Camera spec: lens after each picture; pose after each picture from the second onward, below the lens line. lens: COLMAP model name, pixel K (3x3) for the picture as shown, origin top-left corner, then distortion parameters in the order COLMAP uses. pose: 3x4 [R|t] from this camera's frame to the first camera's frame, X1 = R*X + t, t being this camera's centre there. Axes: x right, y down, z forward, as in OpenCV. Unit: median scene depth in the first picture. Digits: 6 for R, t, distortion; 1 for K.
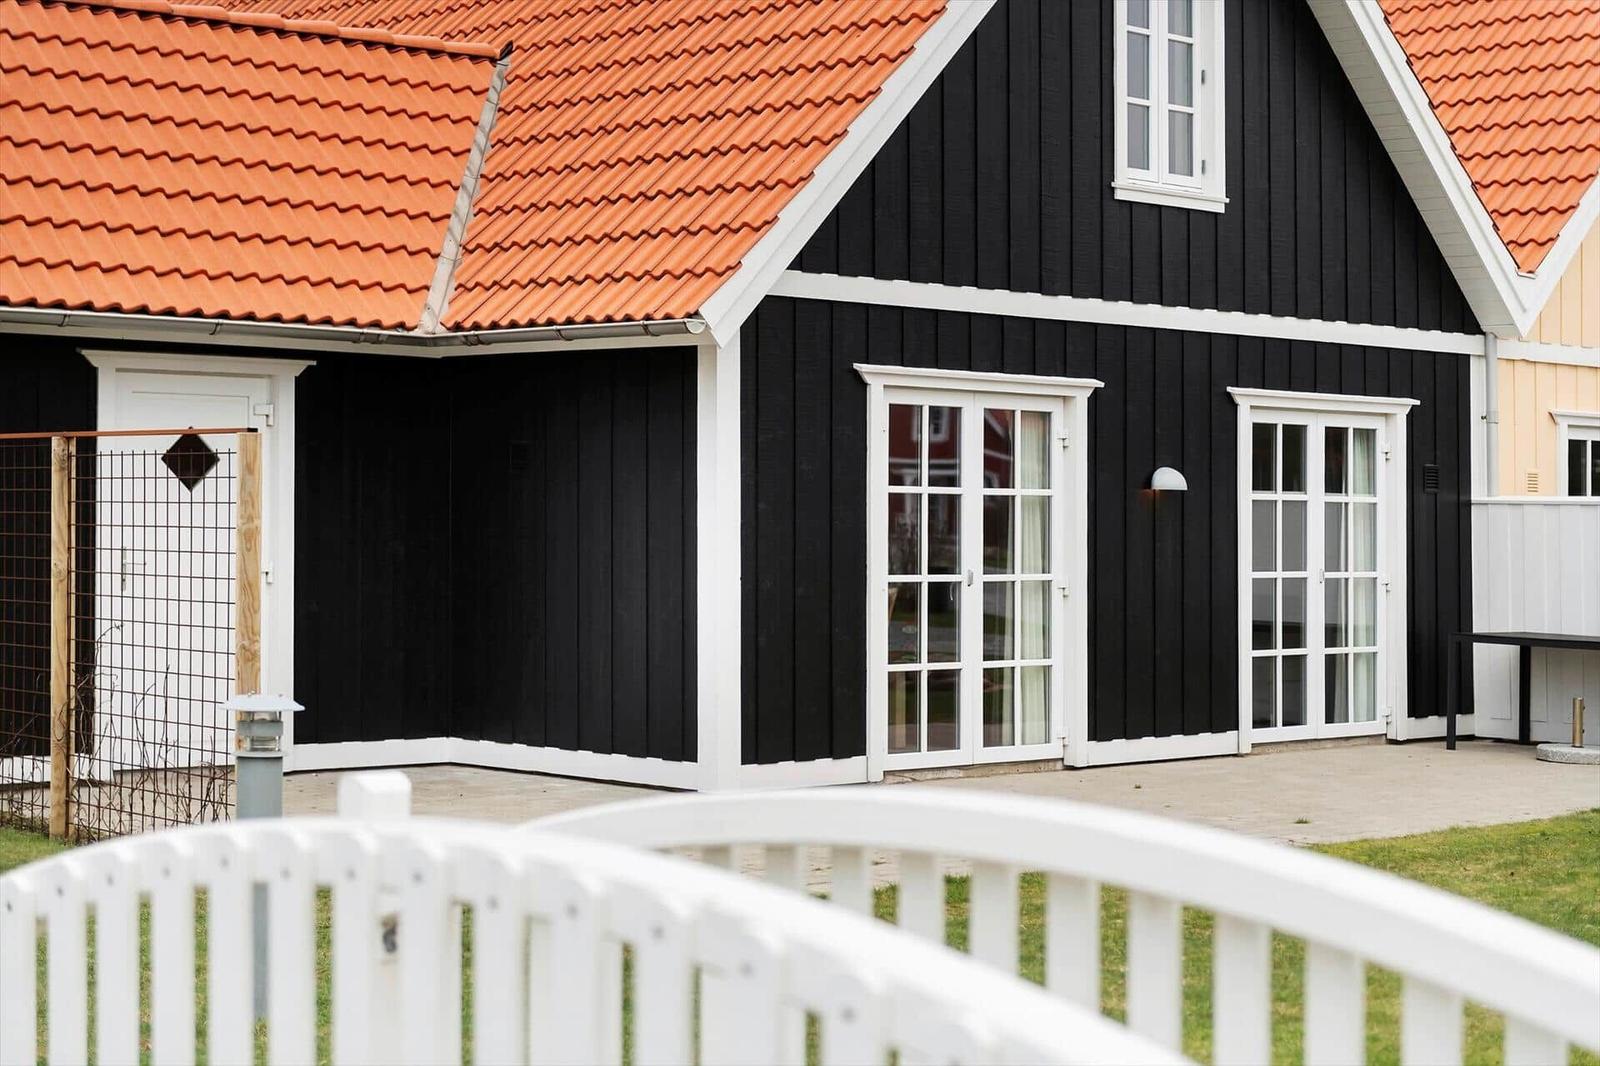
lens RADIAL K [[2954.8, 0, 800.0], [0, 2954.8, 533.0], [0, 0, 1]] dist [-0.035687, -0.085726]
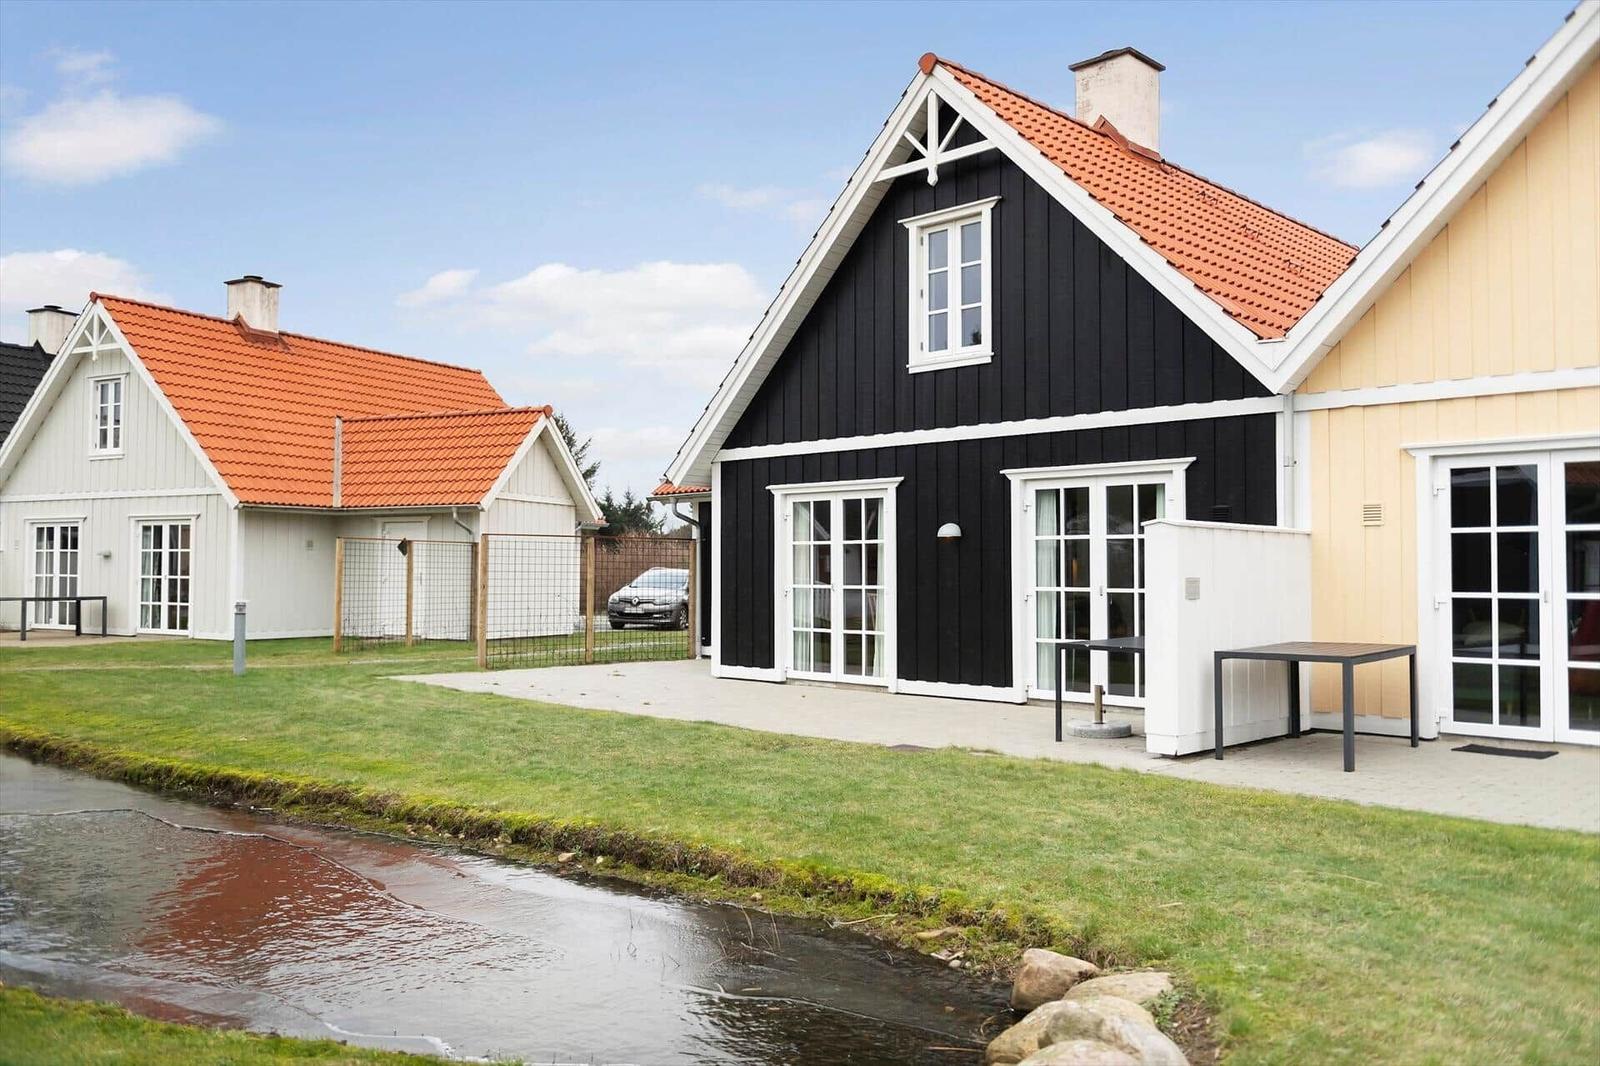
lens RADIAL K [[1600.2, 0, 799.0], [0, 1600.2, 524.4], [0, 0, 1]] dist [-0.051400, 0.021034]
pose [[-0.087174, -0.028564, -0.995783, 1.042934], [0.005763, 0.999558, -0.029177, 0.004556], [0.996176, -0.008282, -0.086971, 0.996315]]
